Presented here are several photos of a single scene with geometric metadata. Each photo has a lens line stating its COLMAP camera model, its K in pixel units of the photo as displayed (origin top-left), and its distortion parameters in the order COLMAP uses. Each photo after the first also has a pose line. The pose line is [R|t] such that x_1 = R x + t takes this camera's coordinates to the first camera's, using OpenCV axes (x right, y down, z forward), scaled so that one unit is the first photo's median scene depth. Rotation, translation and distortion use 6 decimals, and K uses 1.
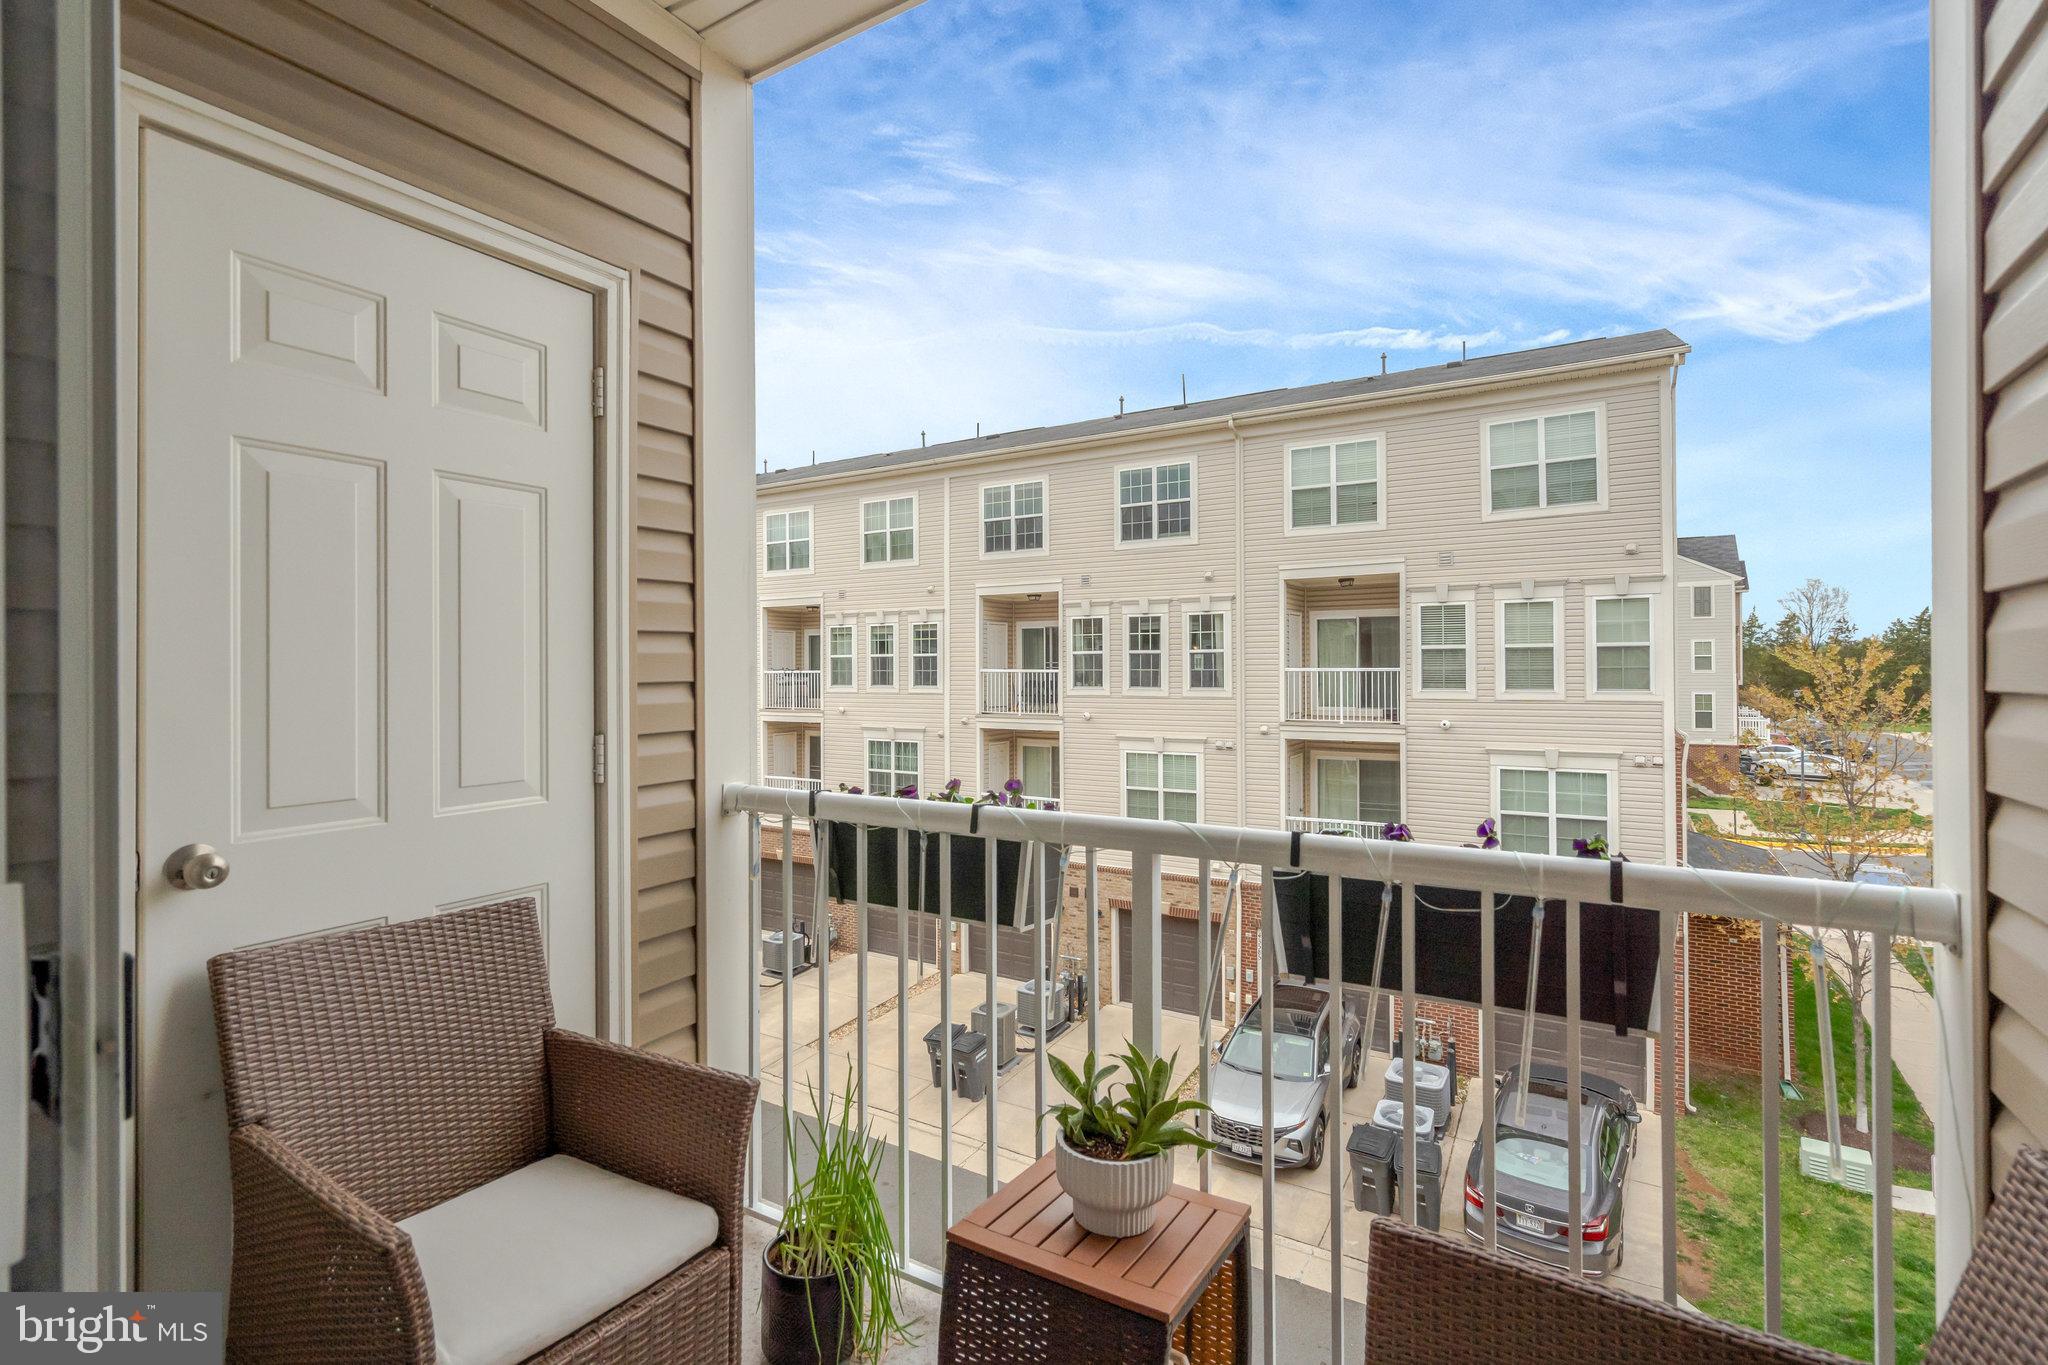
lens RADIAL K [[957.6, 0, 1021.4], [0, 957.6, 673.9], [0, 0, 1]] dist [0.002602, 0.001921]
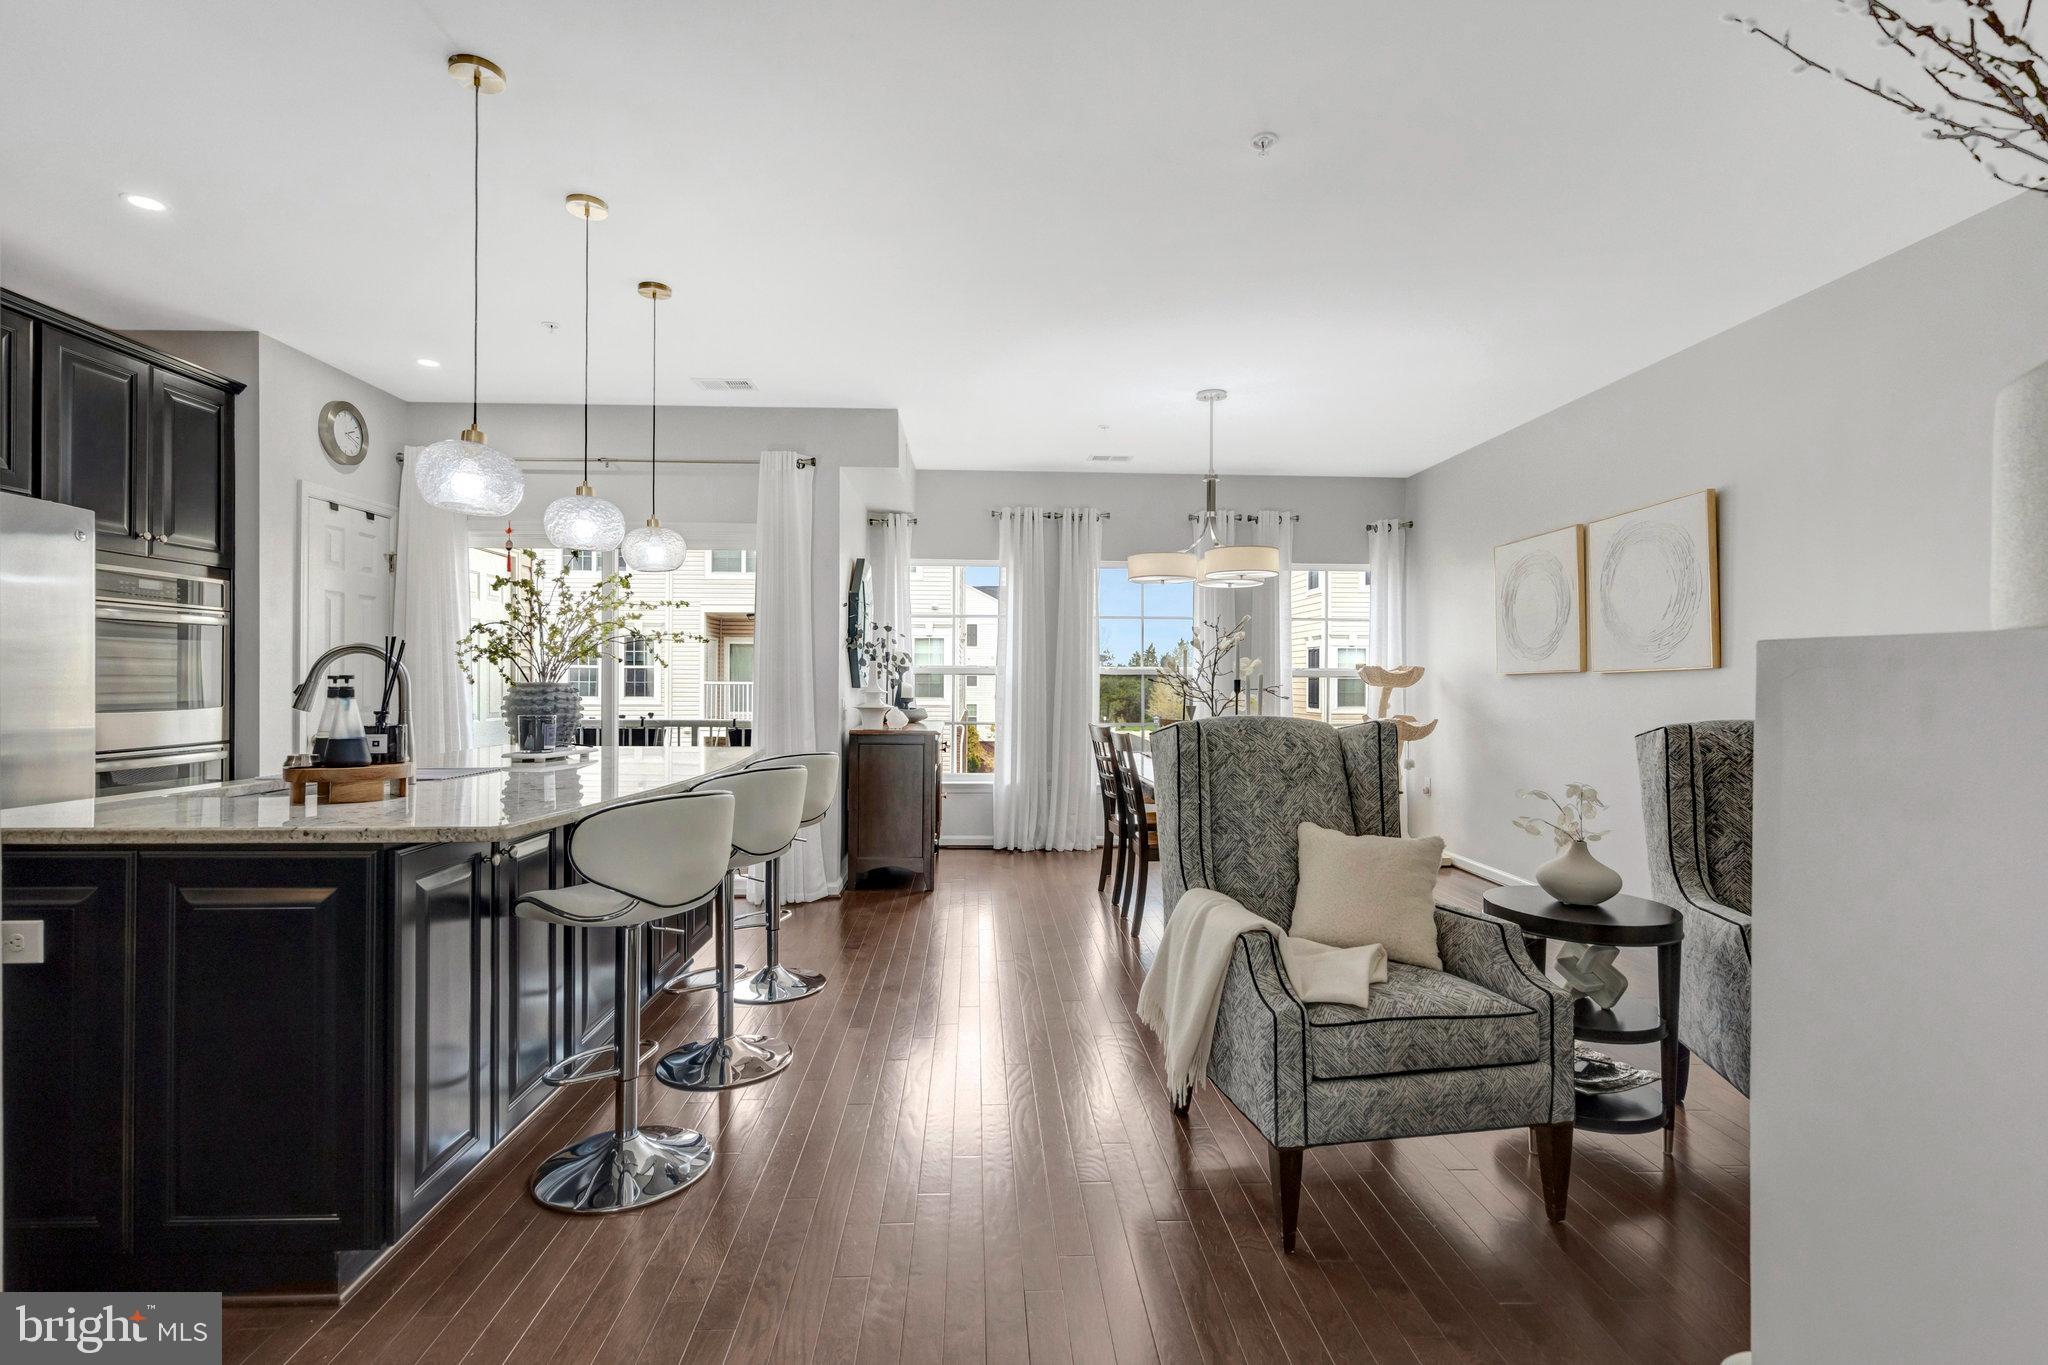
lens RADIAL K [[957.6, 0, 1013.6], [0, 957.6, 678.1], [0, 0, 1]] dist [0.002602, 0.001921]
pose [[0.829200, 0.010487, 0.558854, -0.085476], [-0.005070, 0.999924, -0.011241, 0.001936], [-0.558929, 0.006488, 0.829190, -0.260397]]
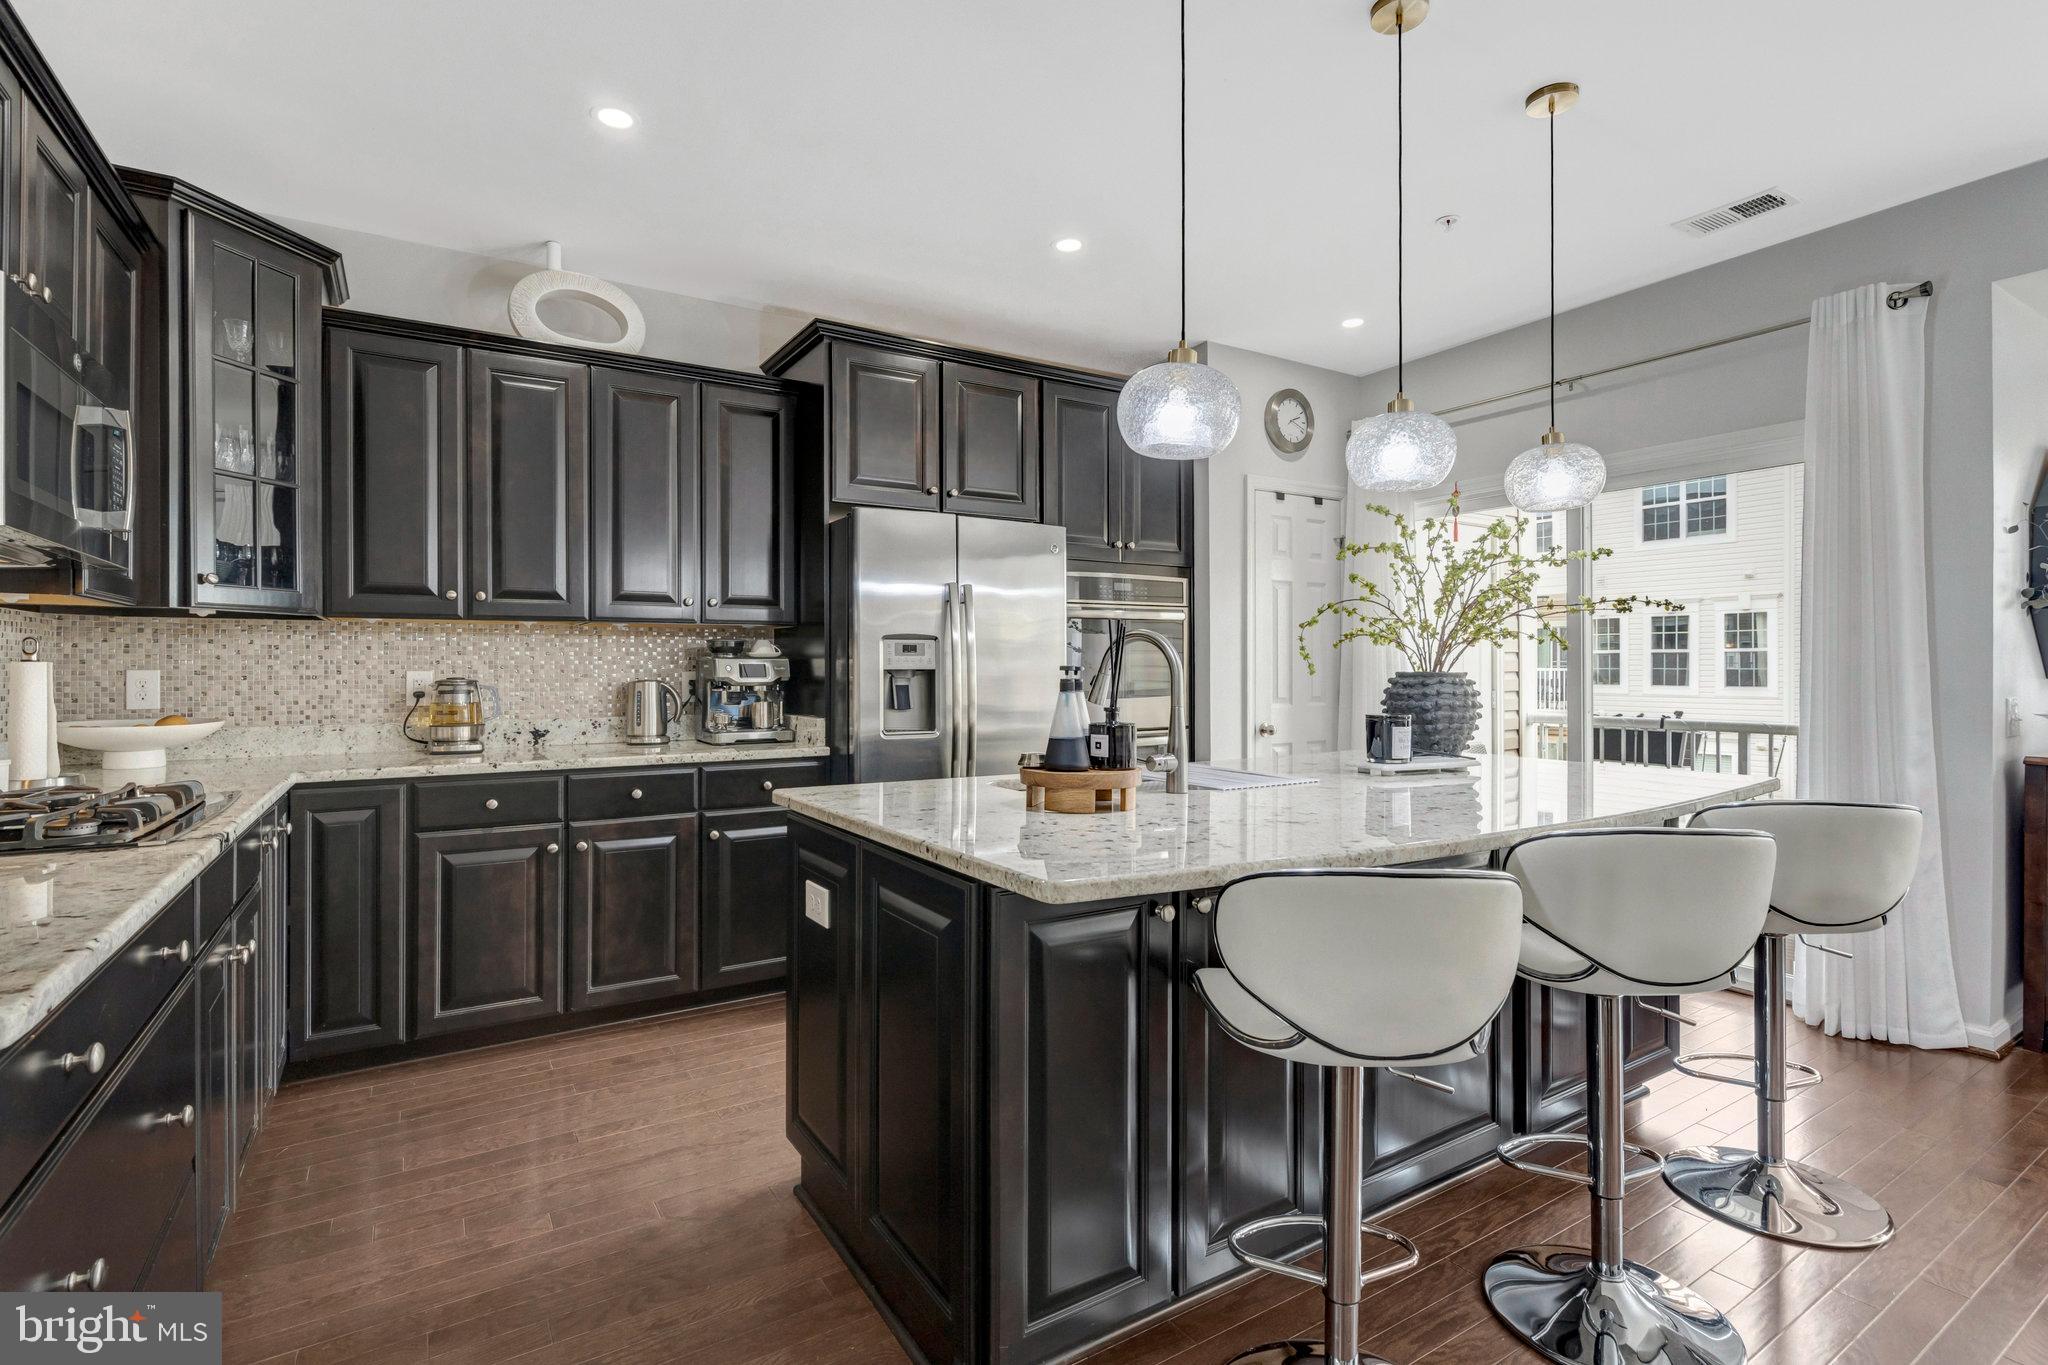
lens RADIAL K [[957.6, 0, 1014.0], [0, 957.6, 671.3], [0, 0, 1]] dist [0.002602, 0.001921]
pose [[0.898155, 0.006254, -0.439635, -0.047945], [-0.006077, 0.999980, 0.001810, 0.001107], [0.439637, 0.001046, 0.898175, -0.213438]]
